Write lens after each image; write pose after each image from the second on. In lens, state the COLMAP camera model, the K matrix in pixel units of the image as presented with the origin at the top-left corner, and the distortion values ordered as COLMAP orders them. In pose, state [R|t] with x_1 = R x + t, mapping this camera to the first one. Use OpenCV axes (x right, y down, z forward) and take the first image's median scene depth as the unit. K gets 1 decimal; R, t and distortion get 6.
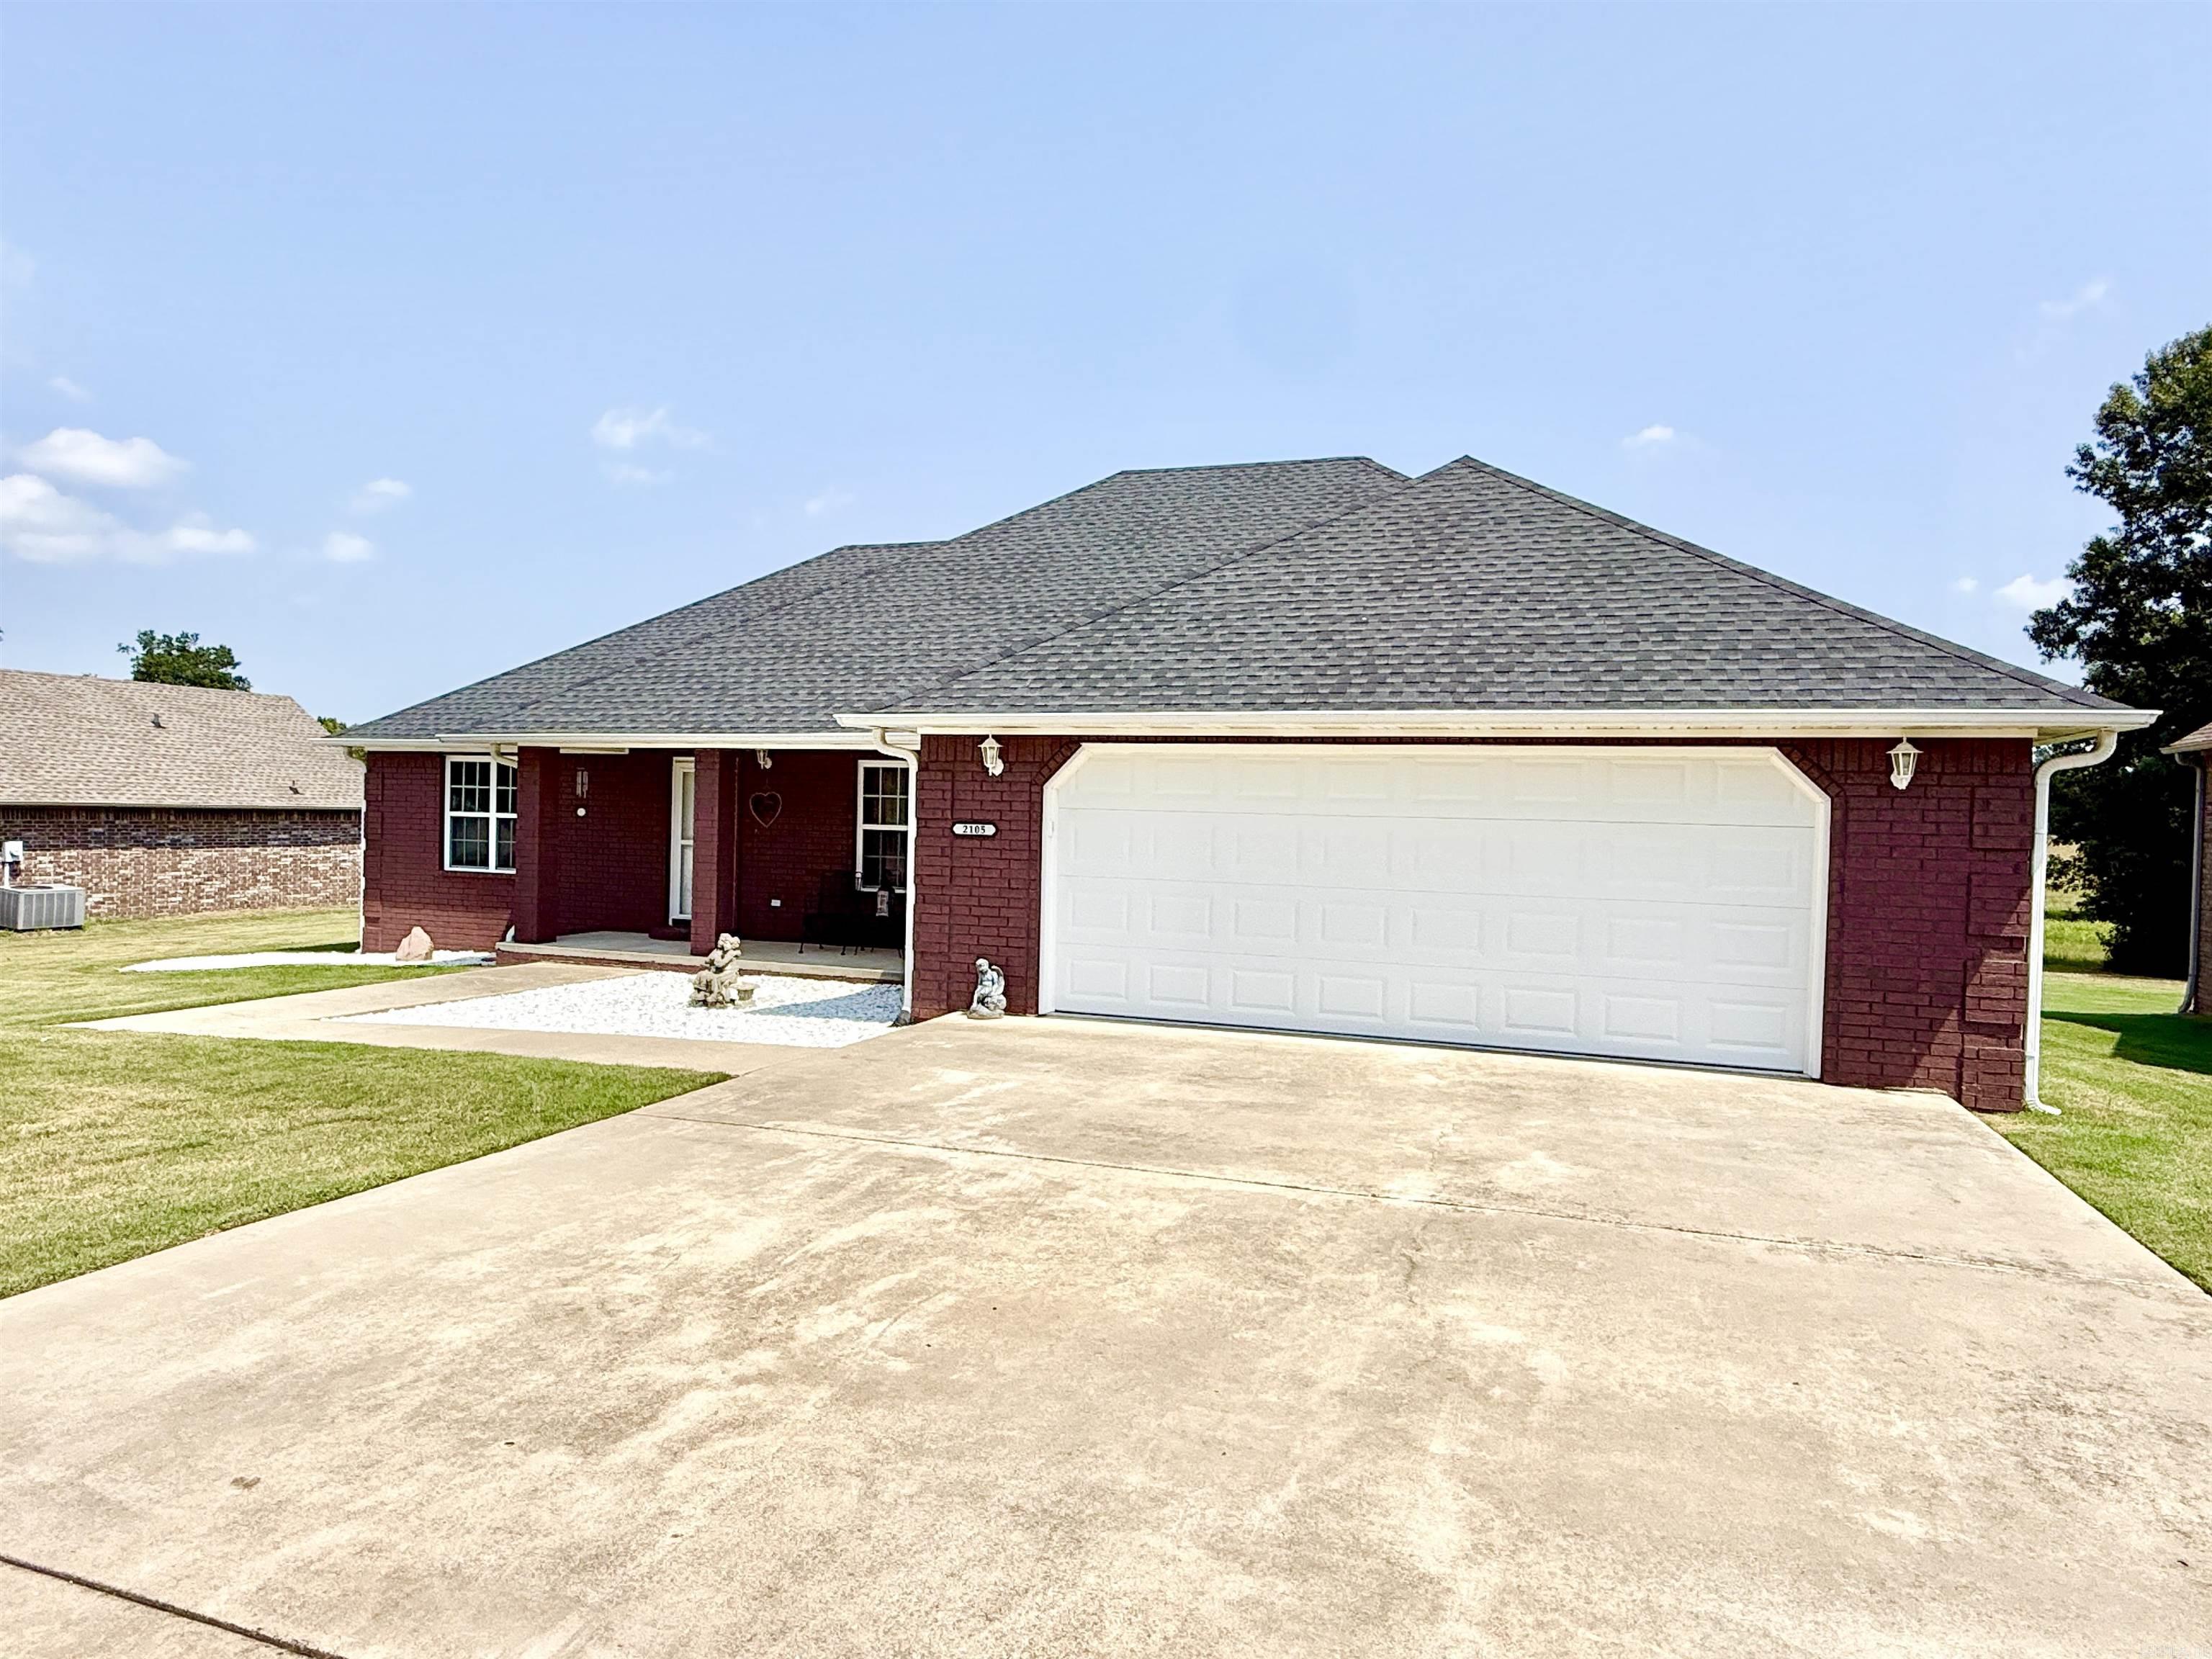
lens RADIAL K [[1357.6, 0, 1103.0], [0, 1357.6, 835.8], [0, 0, 1]] dist [-0.002230, -0.004683]
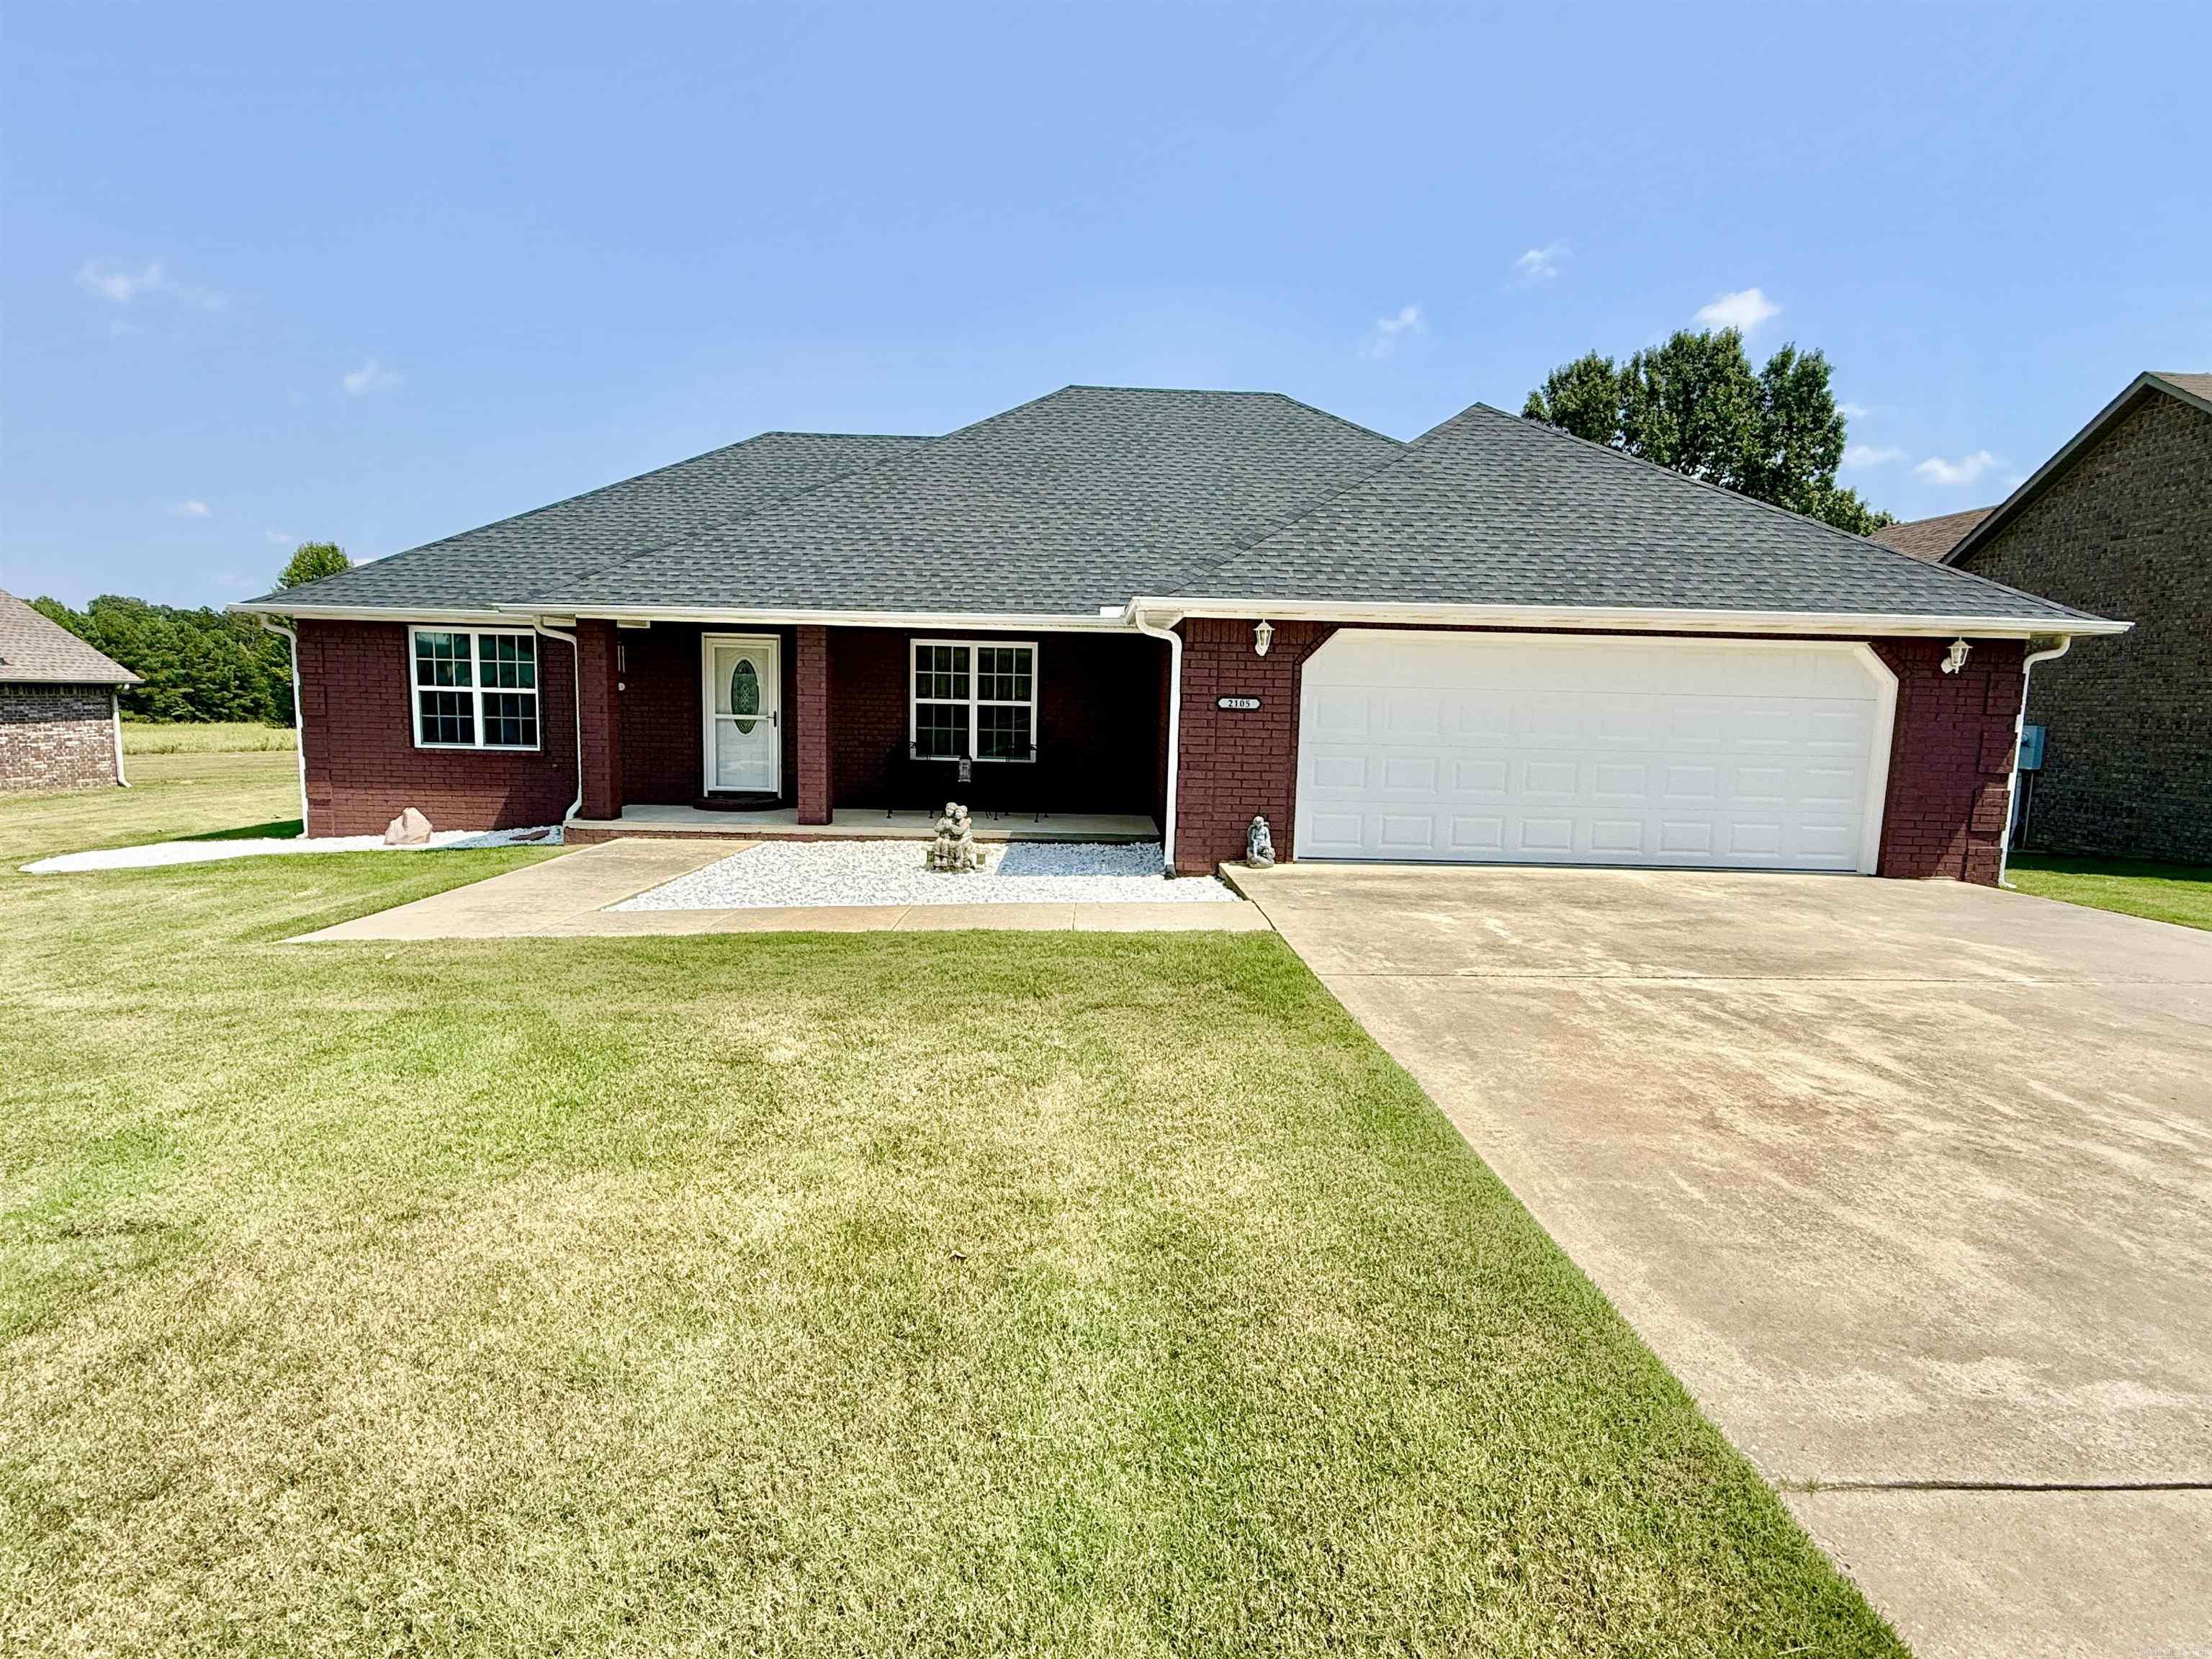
lens RADIAL K [[1089.8, 0, 1098.0], [0, 1089.8, 826.0], [0, 0, 1]] dist [-0.003574, 0.000771]
pose [[0.932091, -0.045143, 0.359399, -0.539802], [0.005055, 0.993728, 0.111708, -0.005283], [-0.362188, -0.102305, 0.926474, 0.187576]]
